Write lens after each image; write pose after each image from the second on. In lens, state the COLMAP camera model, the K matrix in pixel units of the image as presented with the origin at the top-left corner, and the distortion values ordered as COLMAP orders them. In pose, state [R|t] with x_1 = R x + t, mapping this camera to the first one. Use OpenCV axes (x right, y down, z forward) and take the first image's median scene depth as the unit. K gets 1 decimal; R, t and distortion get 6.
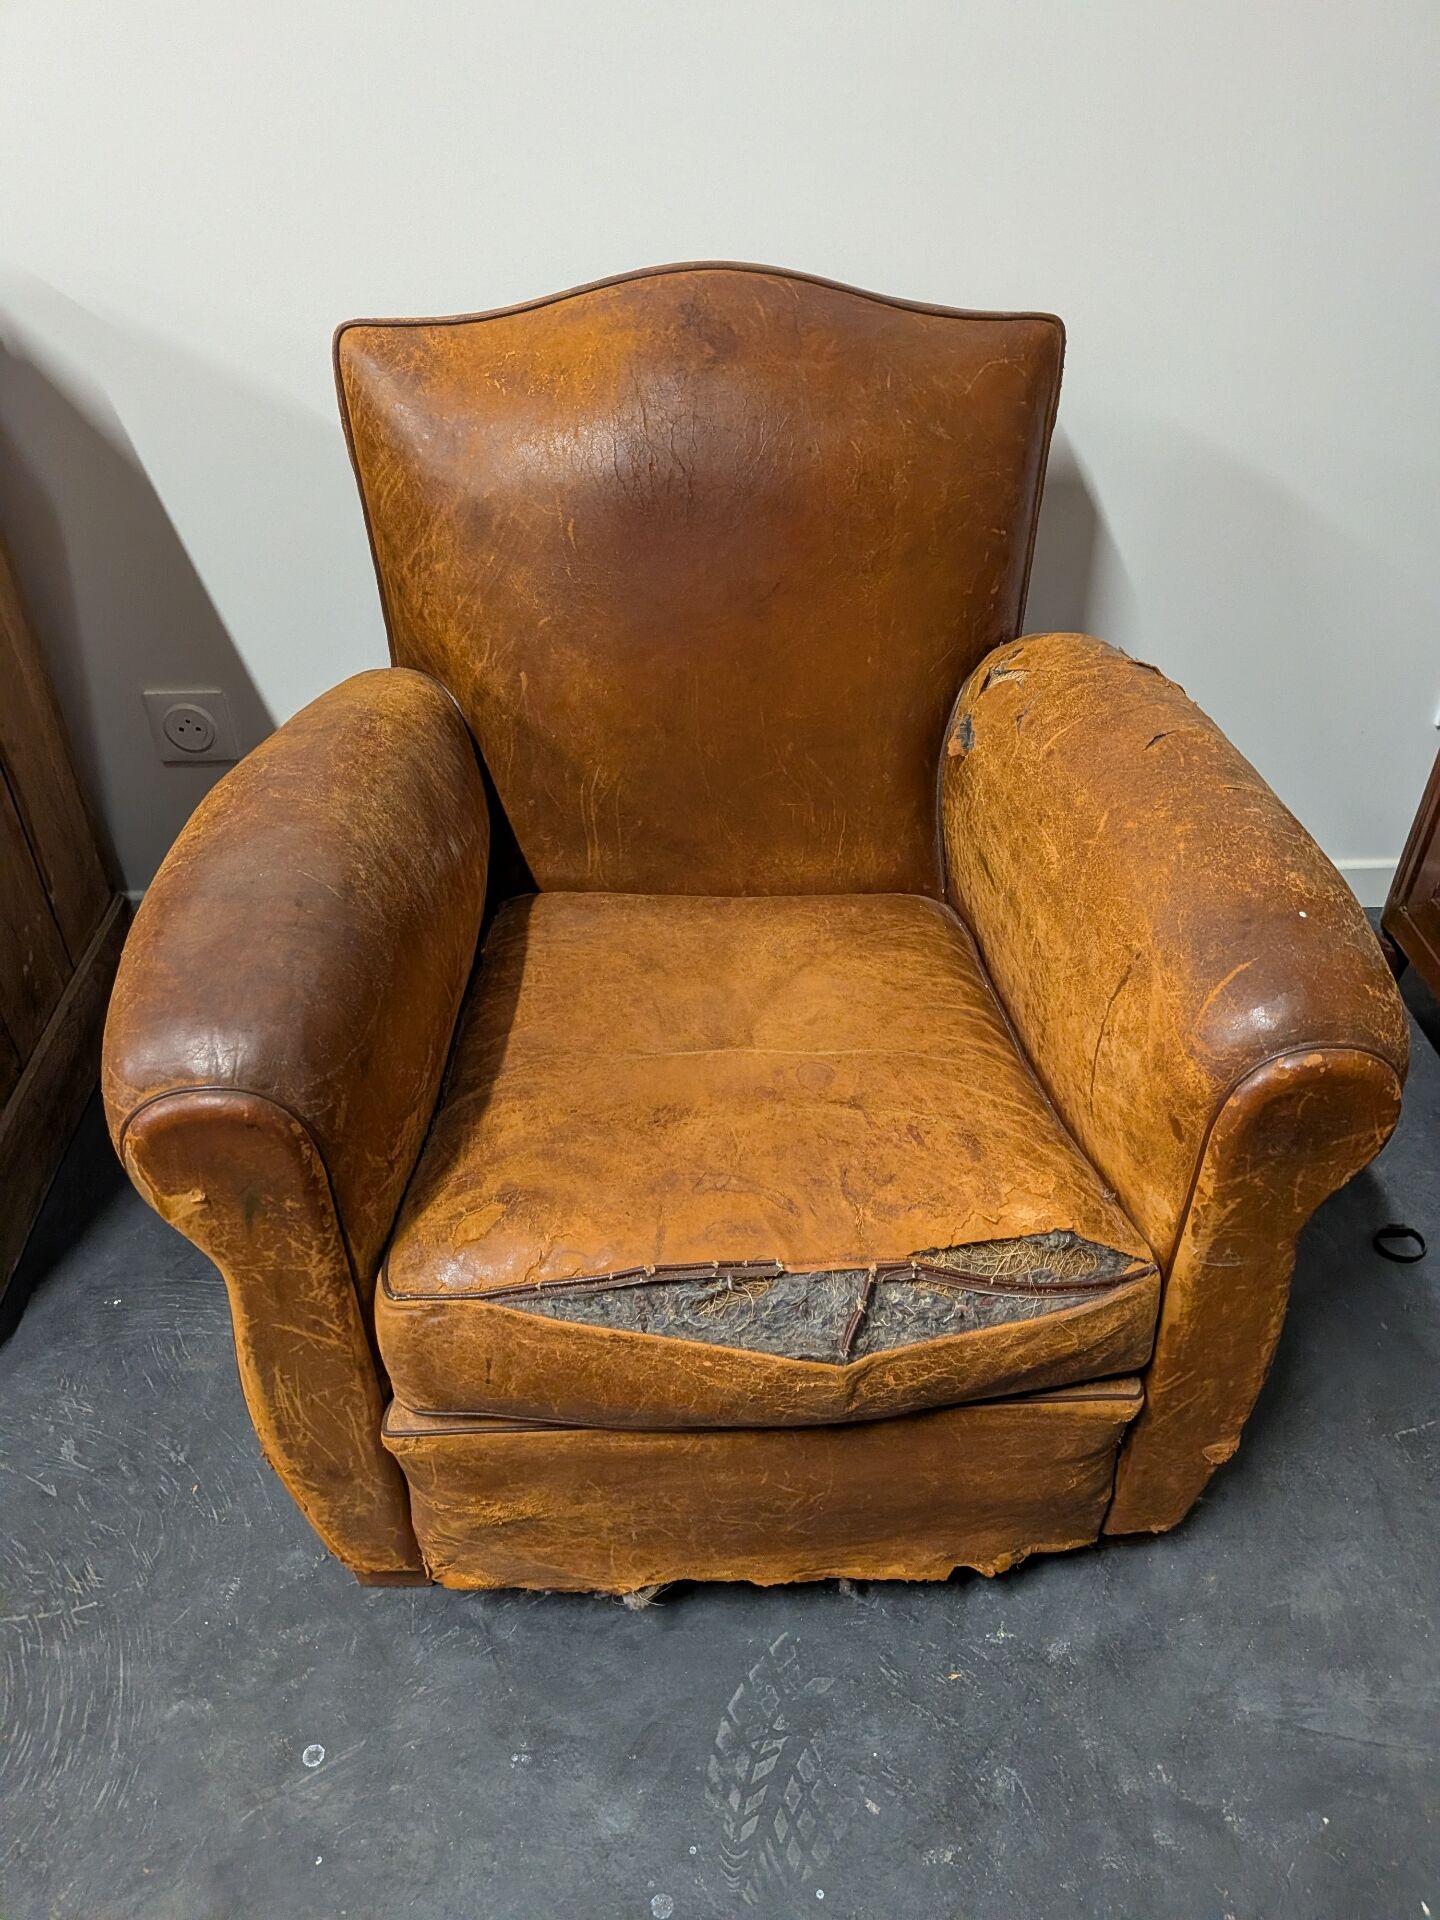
lens RADIAL K [[1373.7, 0, 717.2], [0, 1373.7, 998.2], [0, 0, 1]] dist [0.056603, -0.094661]
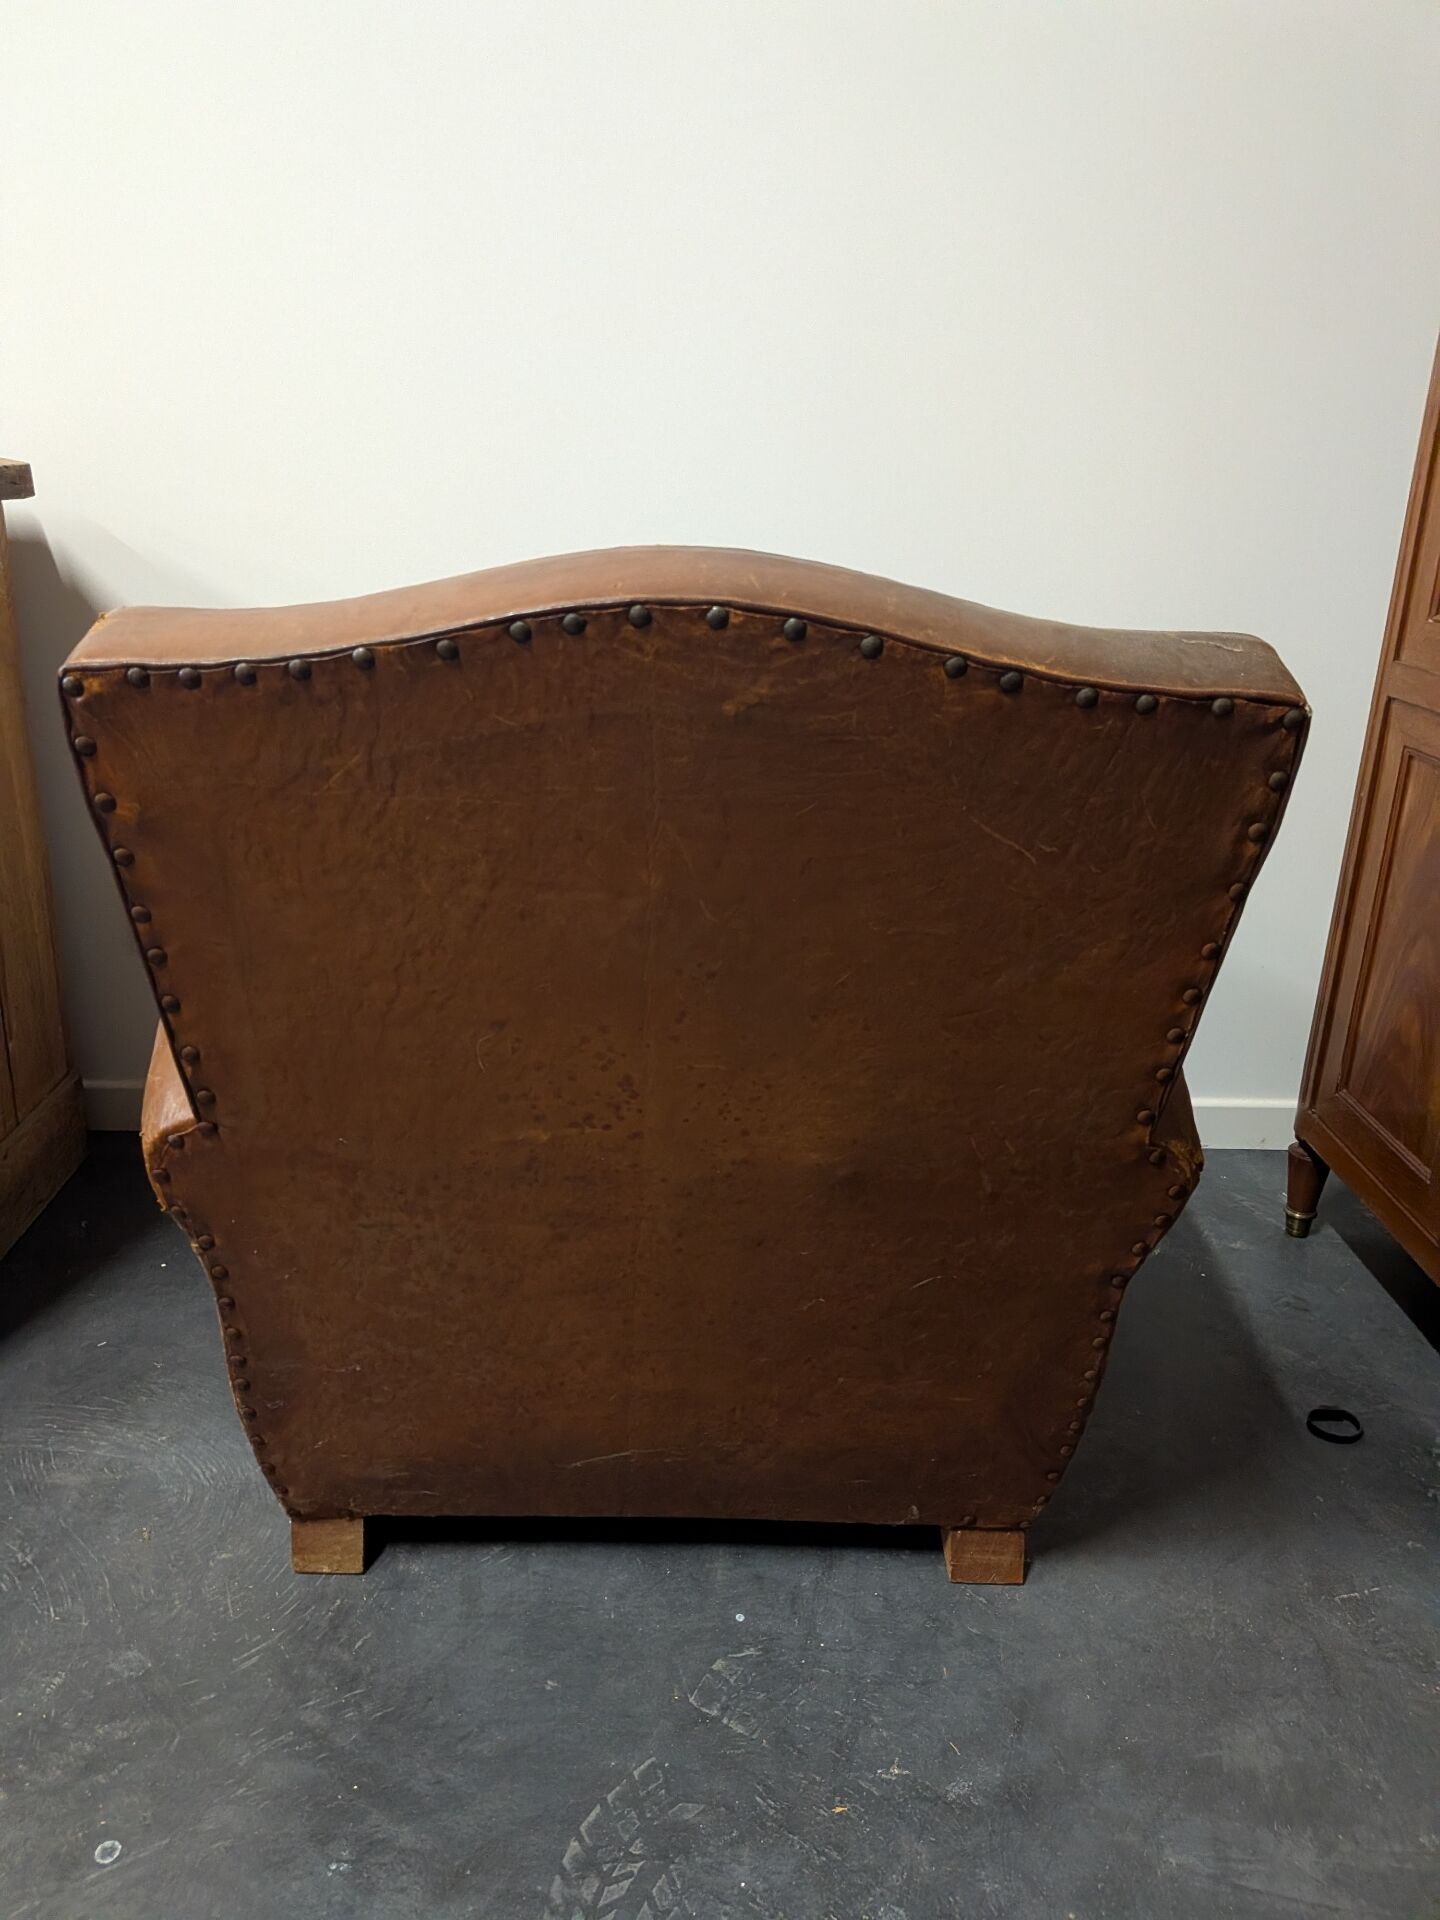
lens RADIAL K [[1391.5, 0, 667.6], [0, 1391.5, 968.3], [0, 0, 1]] dist [-0.032342, 0.026938]
pose [[0.998981, 0.033561, -0.030171, 0.072627], [-0.041528, 0.945327, -0.323469, 0.280286], [0.017665, 0.324392, 0.945758, -0.009890]]
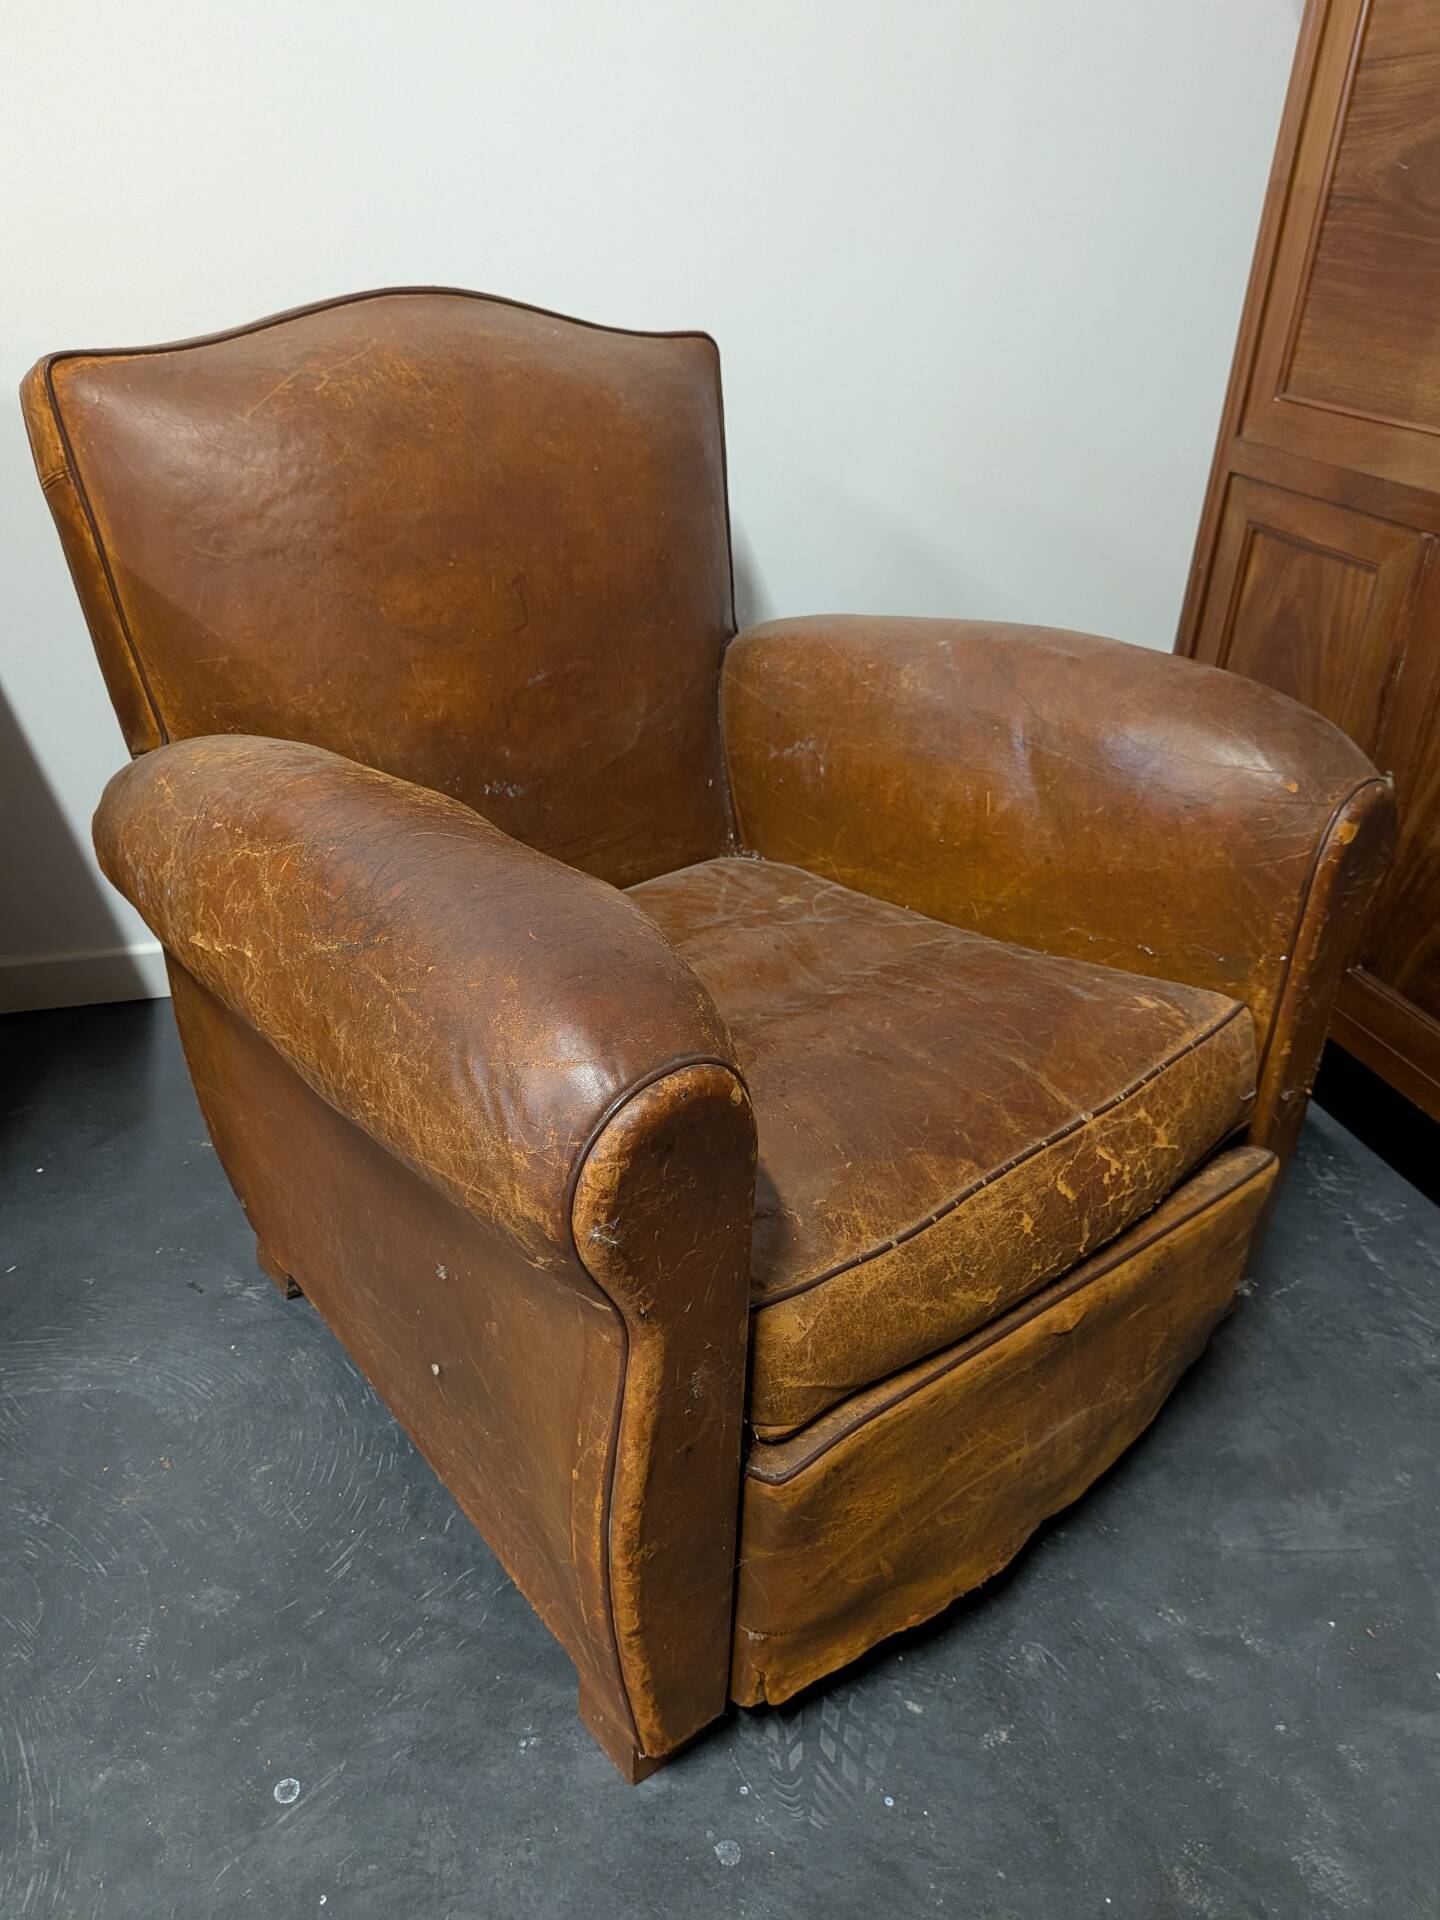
lens RADIAL K [[1388.2, 0, 672.9], [0, 1388.2, 951.2], [0, 0, 1]] dist [-0.000144, -0.030432]
pose [[0.968540, -0.082403, 0.234819, -0.216169], [0.122331, 0.979362, -0.160891, 0.204777], [-0.216715, 0.184555, 0.958631, 0.039729]]
